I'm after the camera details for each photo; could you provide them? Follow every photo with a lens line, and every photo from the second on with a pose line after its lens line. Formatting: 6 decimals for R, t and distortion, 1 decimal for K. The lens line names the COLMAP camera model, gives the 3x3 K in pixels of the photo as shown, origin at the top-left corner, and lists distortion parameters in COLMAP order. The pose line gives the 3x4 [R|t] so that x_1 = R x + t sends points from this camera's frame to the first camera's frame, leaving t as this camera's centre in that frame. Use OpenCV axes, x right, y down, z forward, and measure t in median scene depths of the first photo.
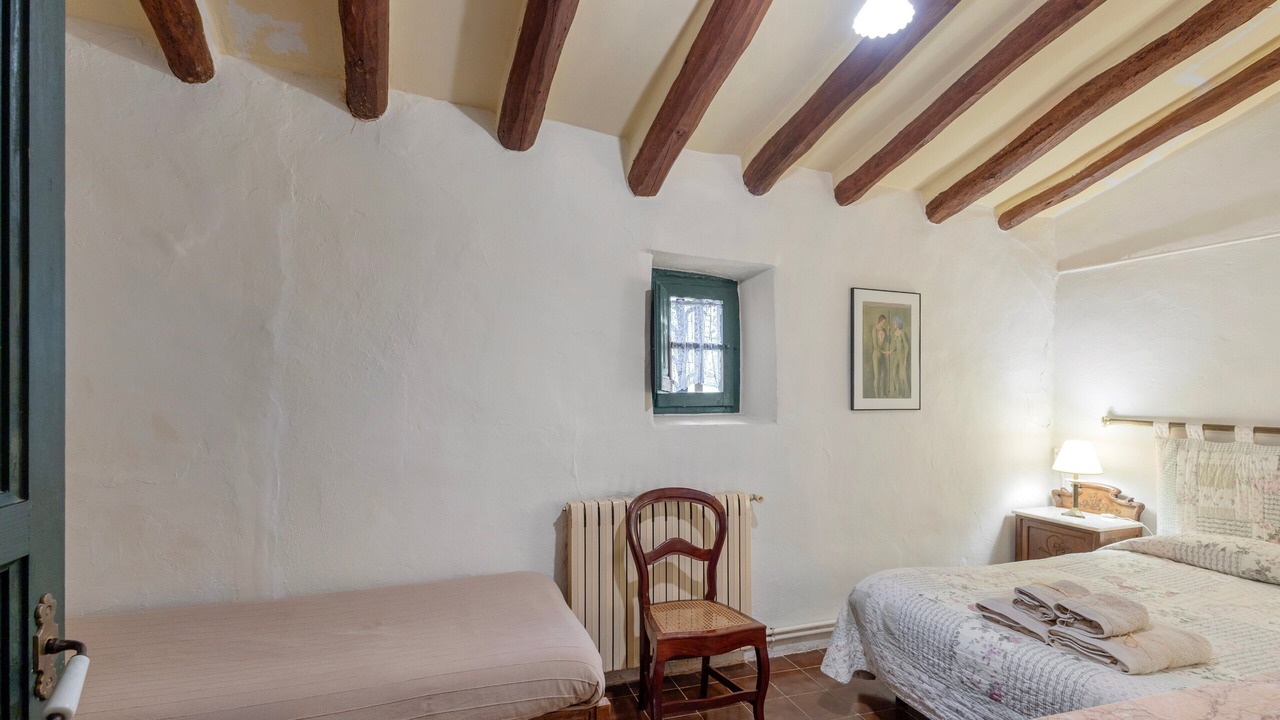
lens RADIAL K [[590.2, 0, 638.0], [0, 590.2, 372.3], [0, 0, 1]] dist [-0.000731, -0.000707]
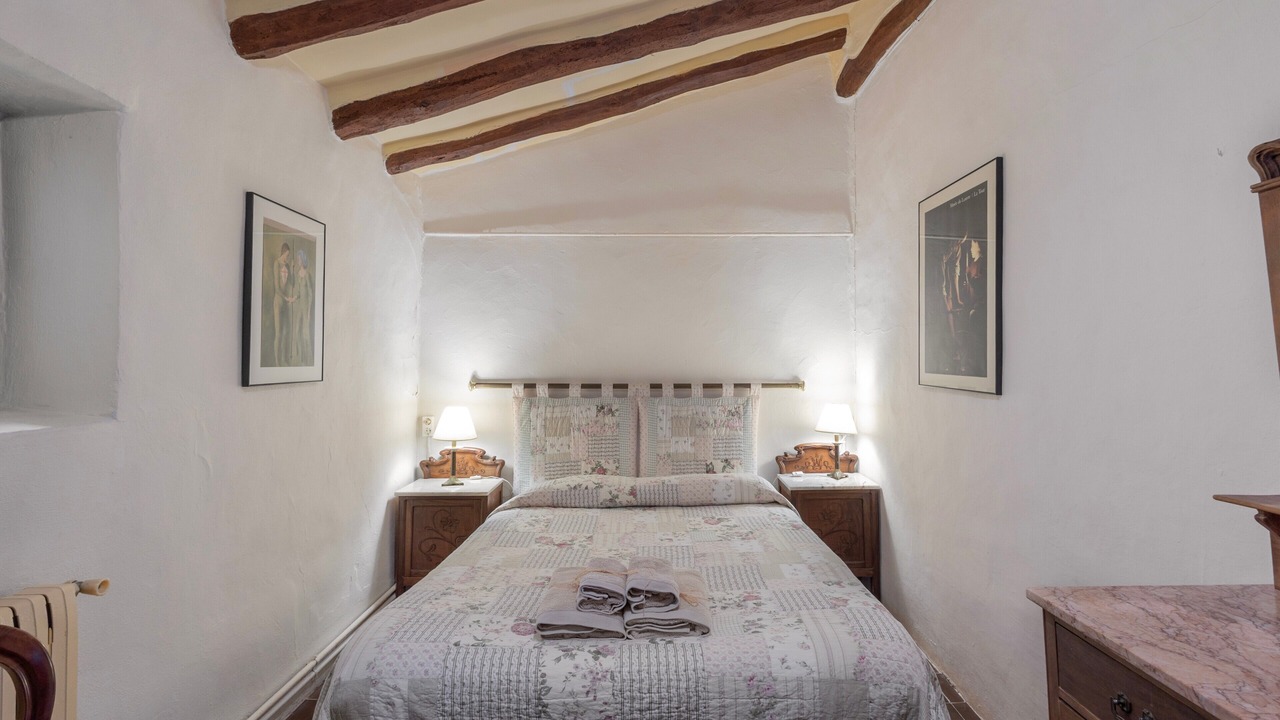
lens RADIAL K [[592.2, 0, 642.0], [0, 592.2, 330.8], [0, 0, 1]] dist [0.001564, 0.000132]
pose [[0.335818, 0.040060, 0.941075, -0.097026], [-0.022703, 0.999149, -0.034431, 0.019586], [-0.941653, -0.009802, 0.336442, 0.439455]]
